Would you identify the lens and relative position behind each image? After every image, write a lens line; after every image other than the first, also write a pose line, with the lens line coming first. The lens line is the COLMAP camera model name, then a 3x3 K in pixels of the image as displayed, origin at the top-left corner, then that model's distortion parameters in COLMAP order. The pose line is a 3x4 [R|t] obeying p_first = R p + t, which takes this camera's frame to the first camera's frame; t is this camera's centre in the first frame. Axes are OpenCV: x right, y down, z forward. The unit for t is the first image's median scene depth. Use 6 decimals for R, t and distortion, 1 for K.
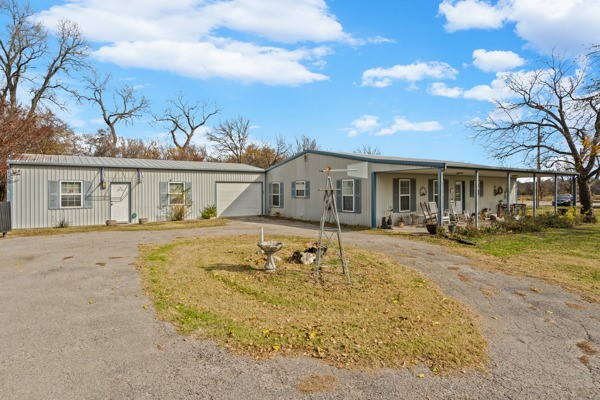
lens RADIAL K [[346.3, 0, 301.7], [0, 346.3, 189.3], [0, 0, 1]] dist [0.006073, 0.002225]
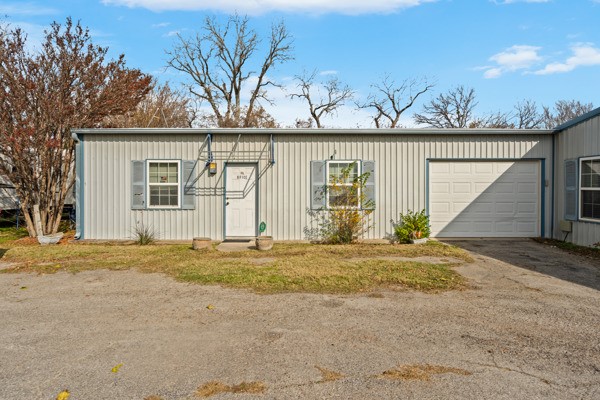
lens RADIAL K [[321.9, 0, 294.6], [0, 321.9, 190.0], [0, 0, 1]] dist [-0.000382, -0.001012]
pose [[0.810128, 0.013638, -0.586094, -0.142095], [-0.001682, 0.999779, 0.020939, 0.009879], [0.586250, -0.015978, 0.809973, 0.556622]]
